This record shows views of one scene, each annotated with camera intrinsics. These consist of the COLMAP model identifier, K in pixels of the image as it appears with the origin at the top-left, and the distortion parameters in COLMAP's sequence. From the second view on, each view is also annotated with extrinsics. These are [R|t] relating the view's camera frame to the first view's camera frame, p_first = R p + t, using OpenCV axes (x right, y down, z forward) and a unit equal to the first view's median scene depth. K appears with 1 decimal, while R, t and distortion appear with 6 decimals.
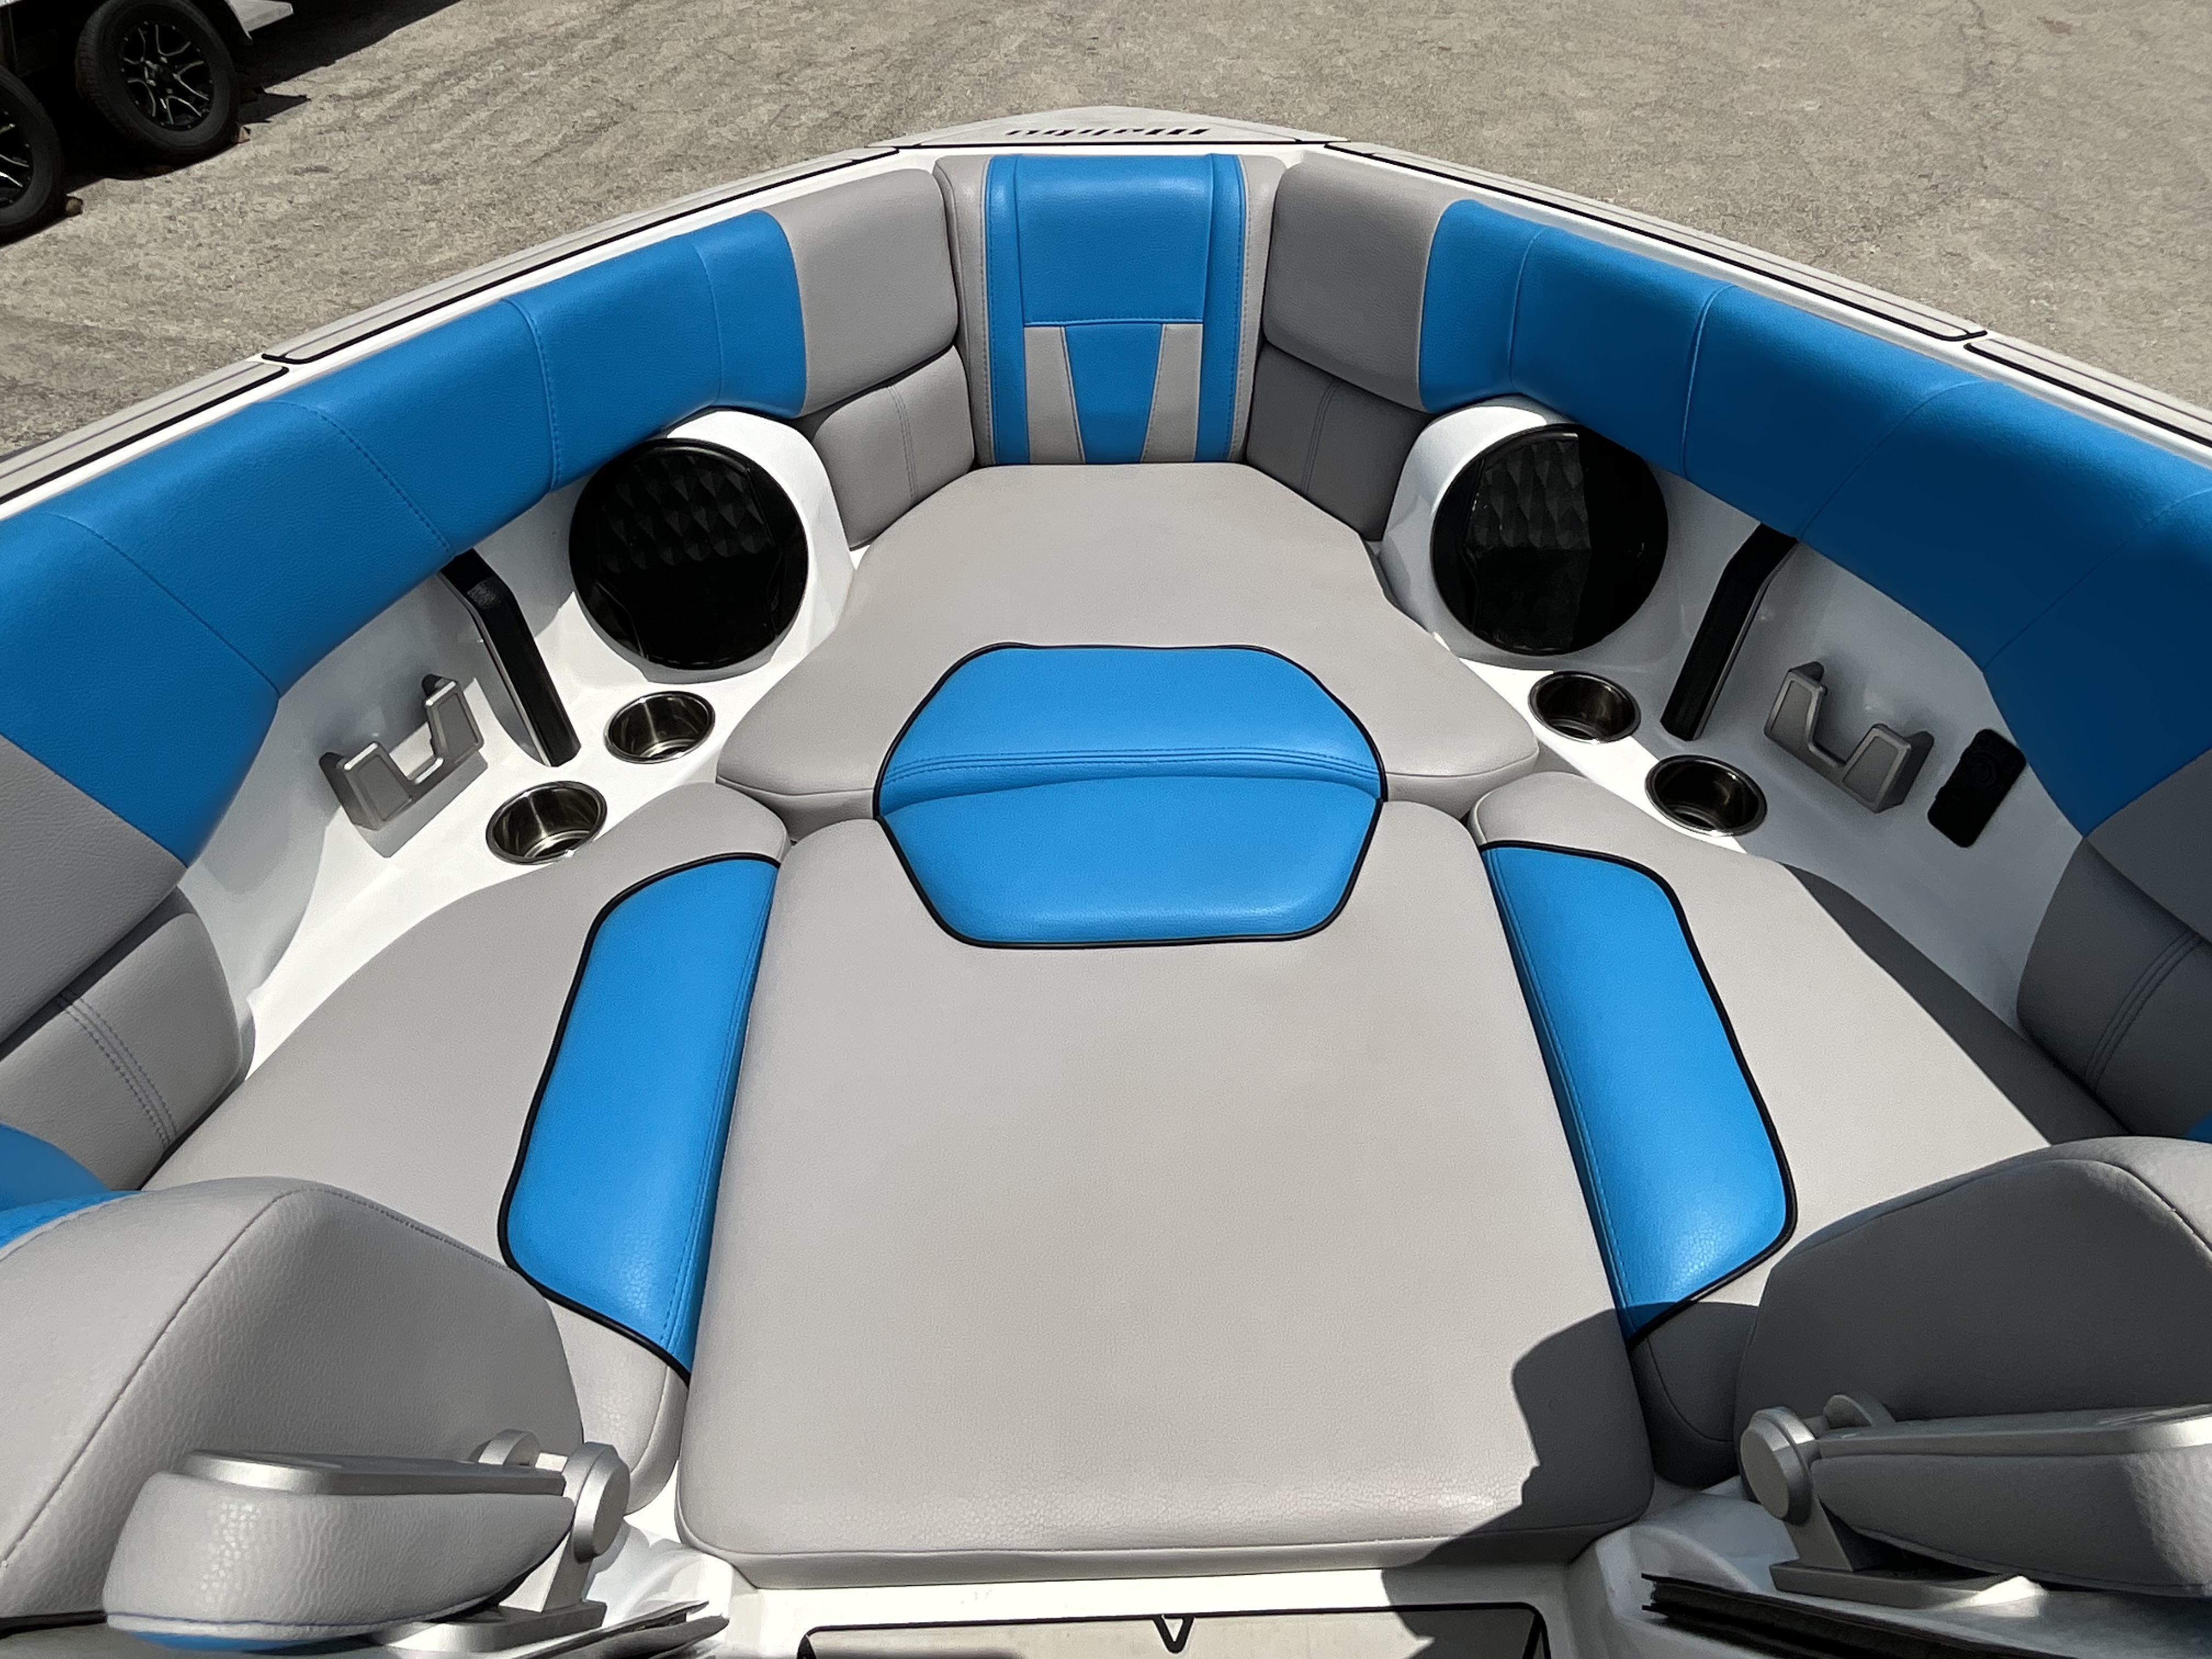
lens RADIAL K [[1349.2, 0, 1105.1], [0, 1349.2, 827.5], [0, 0, 1]] dist [0.001474, 0.001042]
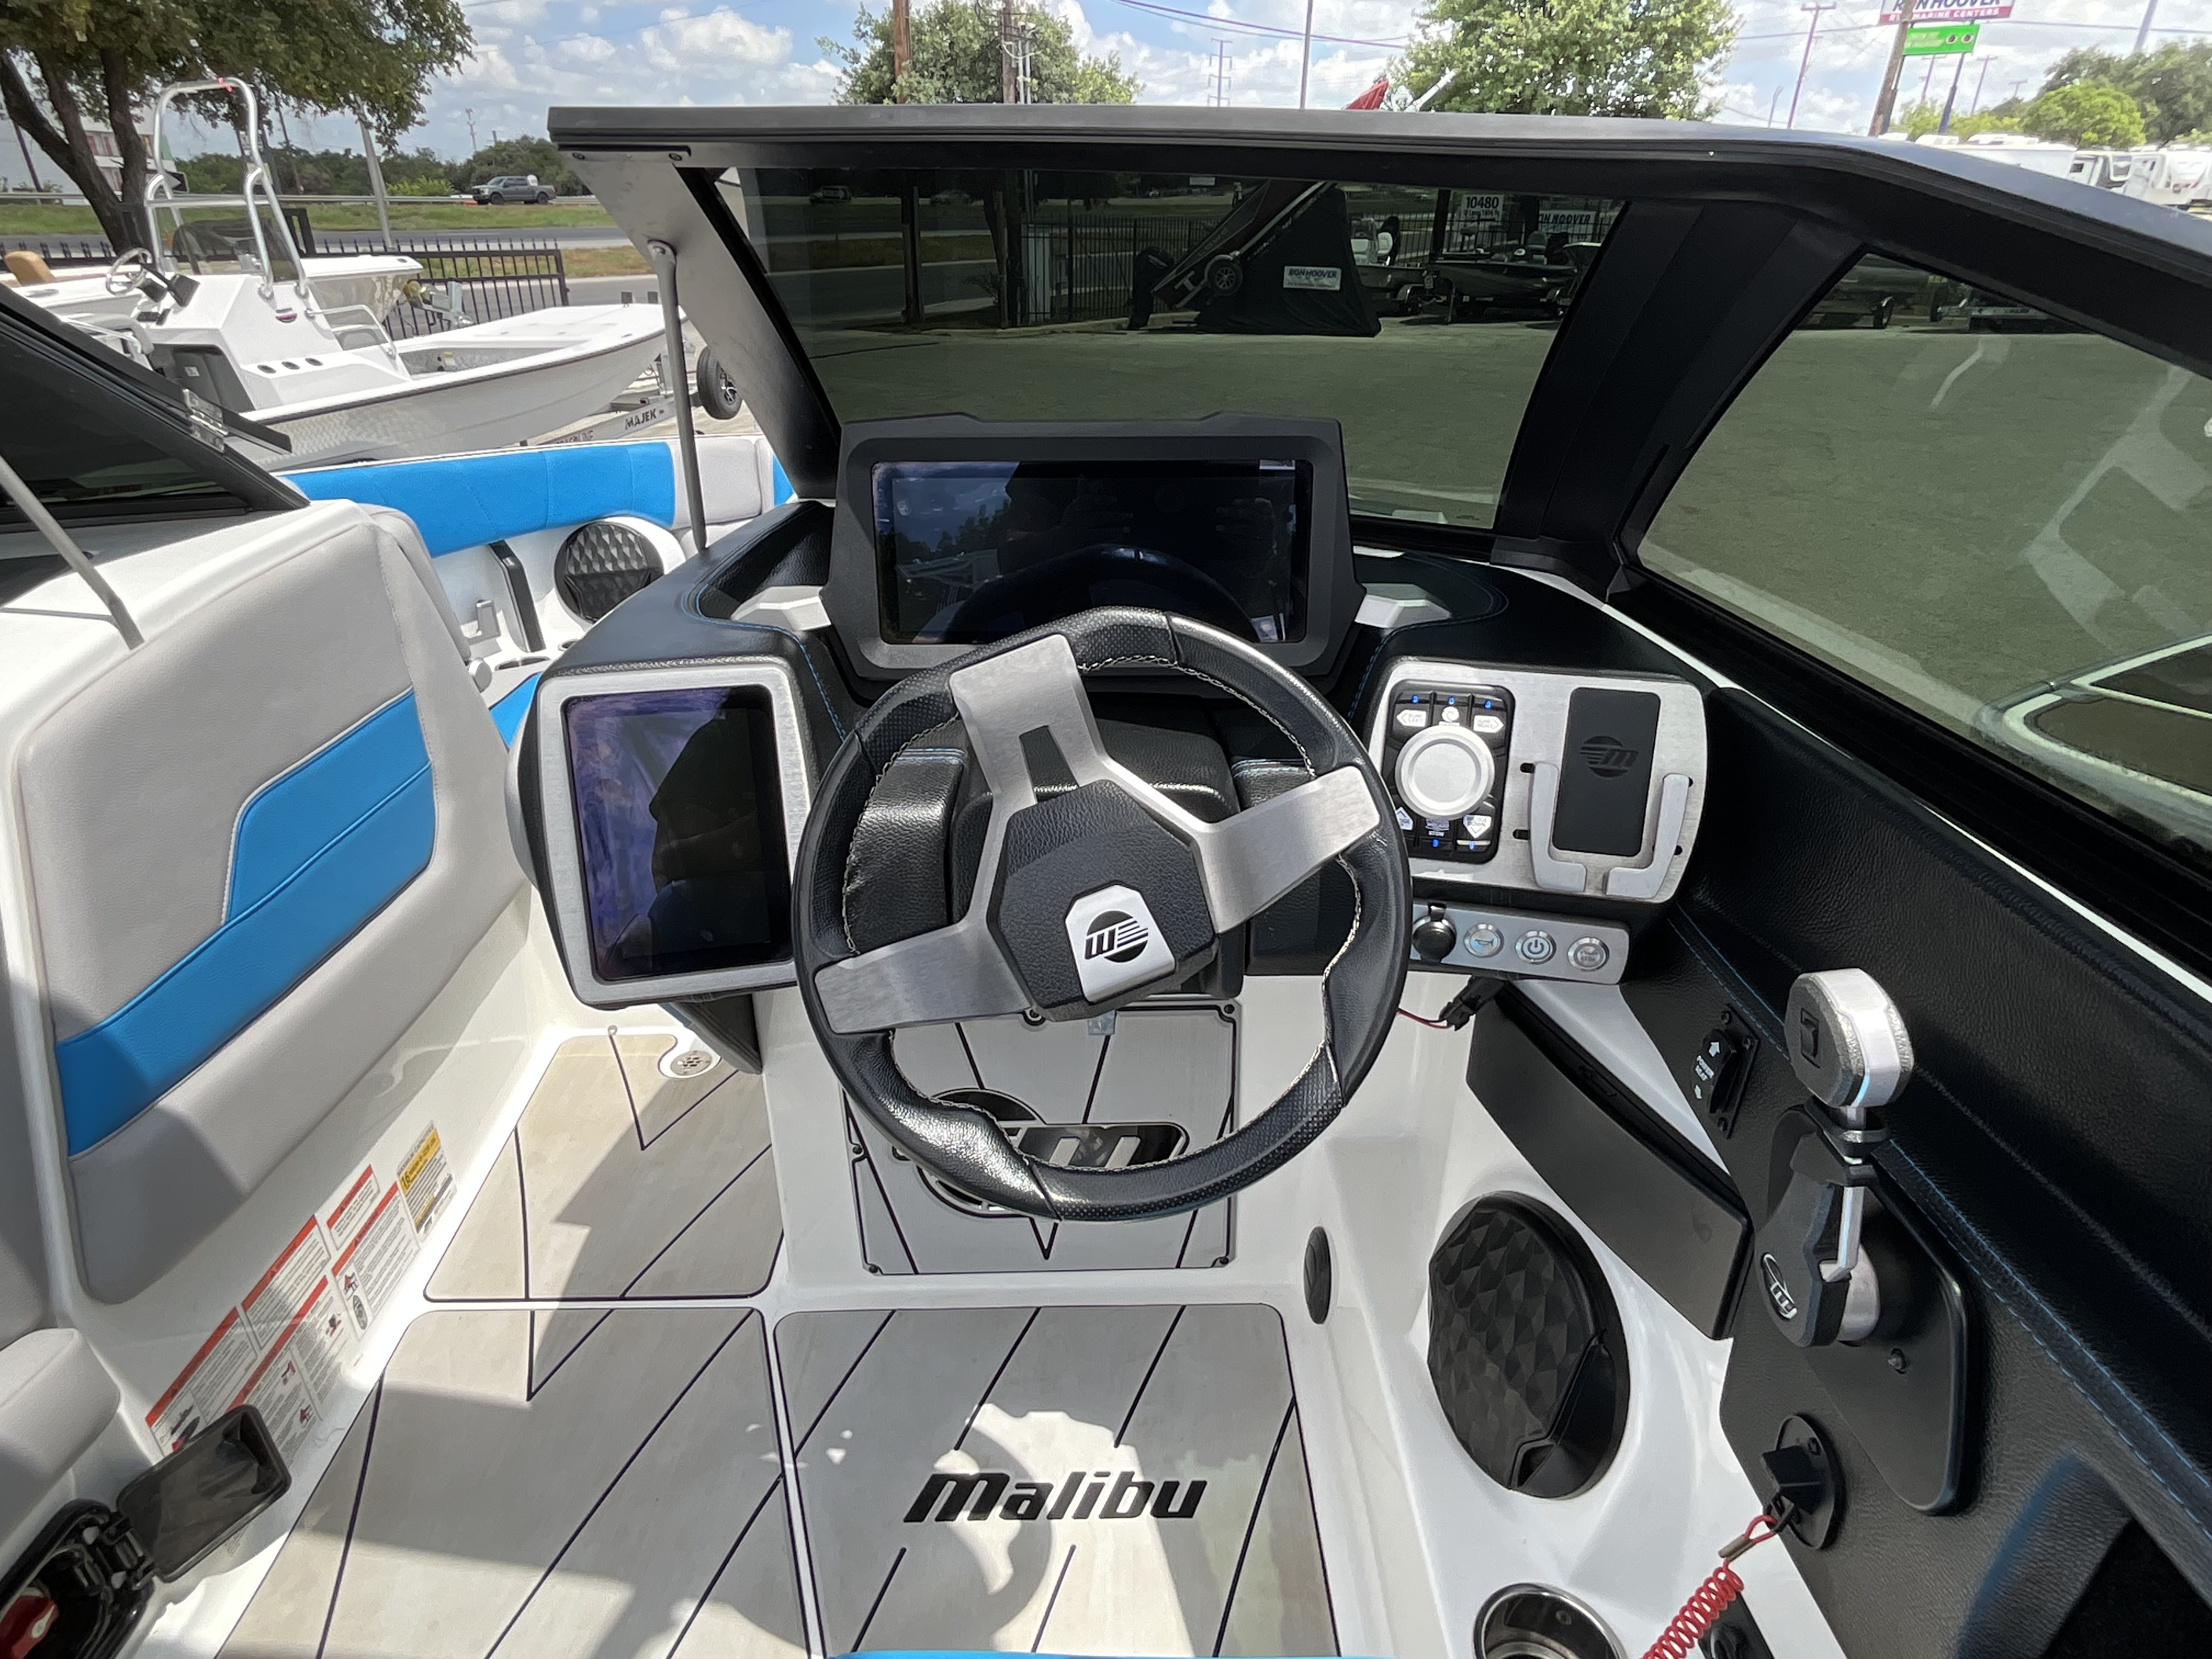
lens RADIAL K [[1233.8, 0, 1095.8], [0, 1233.8, 844.5], [0, 0, 1]] dist [-0.014675, 0.012305]
pose [[0.999713, -0.000384, -0.023945, 0.446241], [-0.007206, 0.948707, -0.316075, 0.708912], [0.022838, 0.316157, 0.948432, -0.621588]]
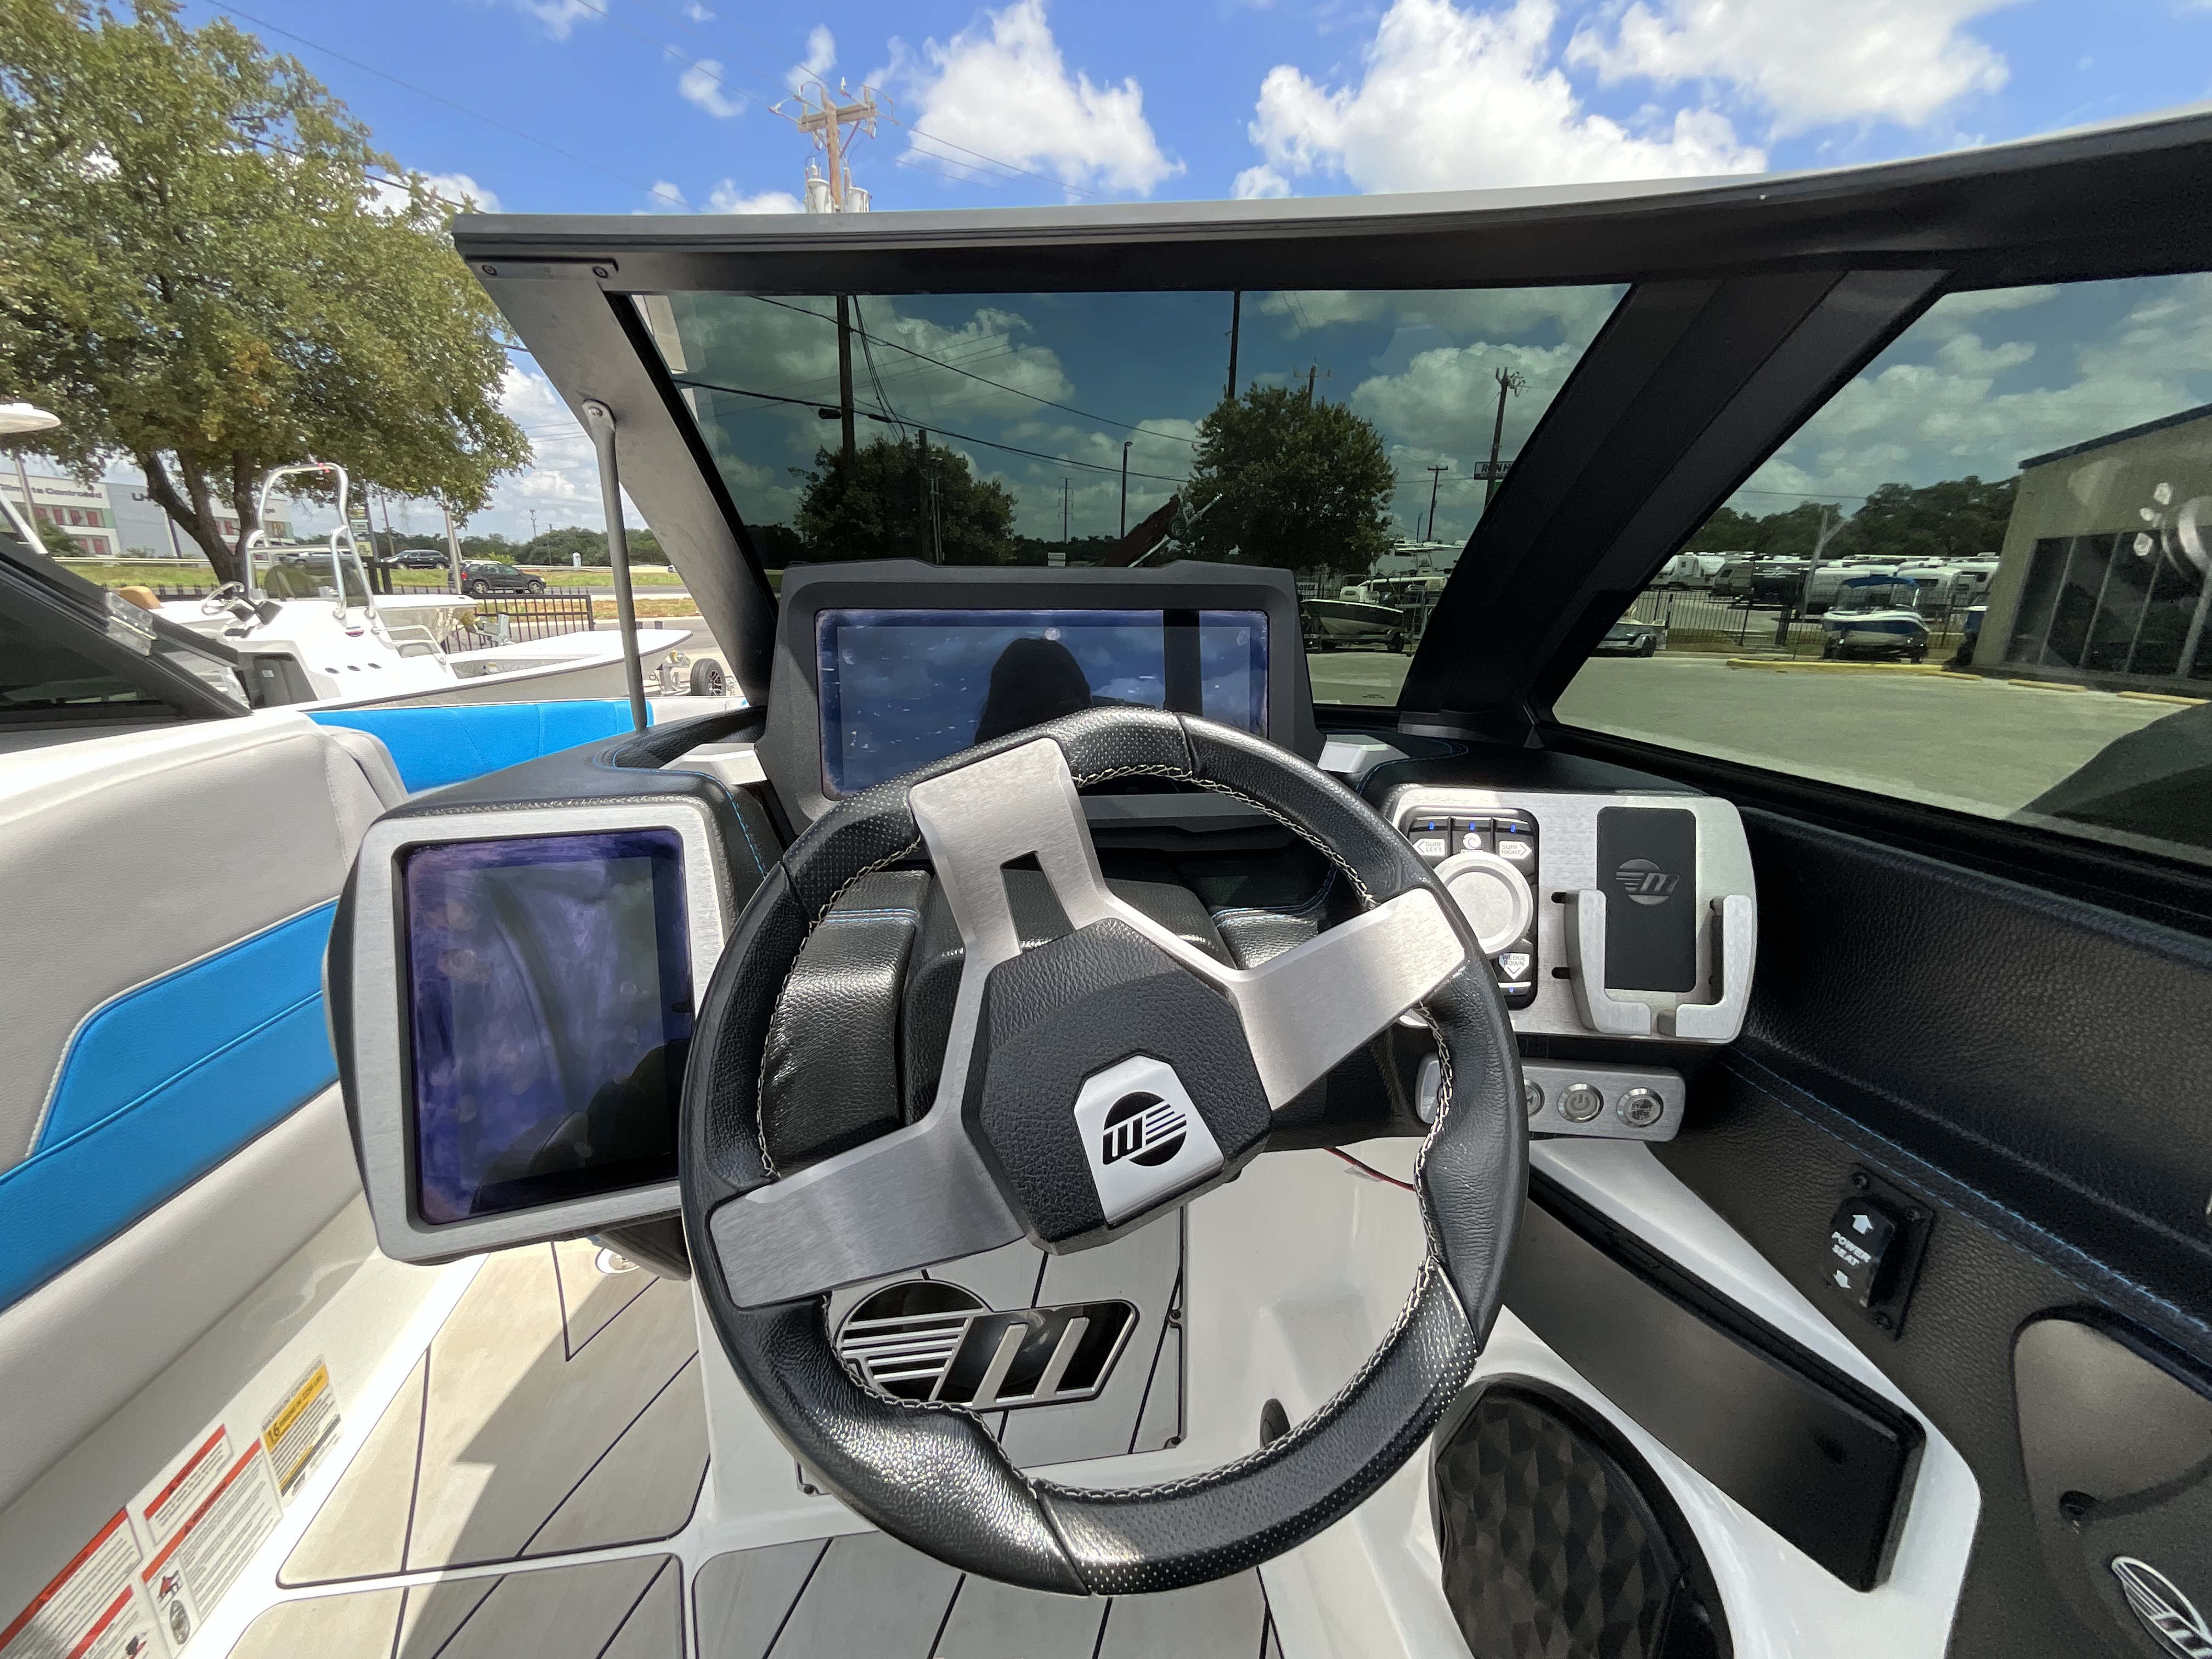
lens RADIAL K [[903.3, 0, 1103.0], [0, 903.3, 834.3], [0, 0, 1]] dist [-0.000793, 0.000048]
pose [[0.994594, -0.027901, 0.100019, 0.412607], [0.074301, 0.864098, -0.497809, 0.653669], [-0.072537, 0.502549, 0.861500, -0.442796]]
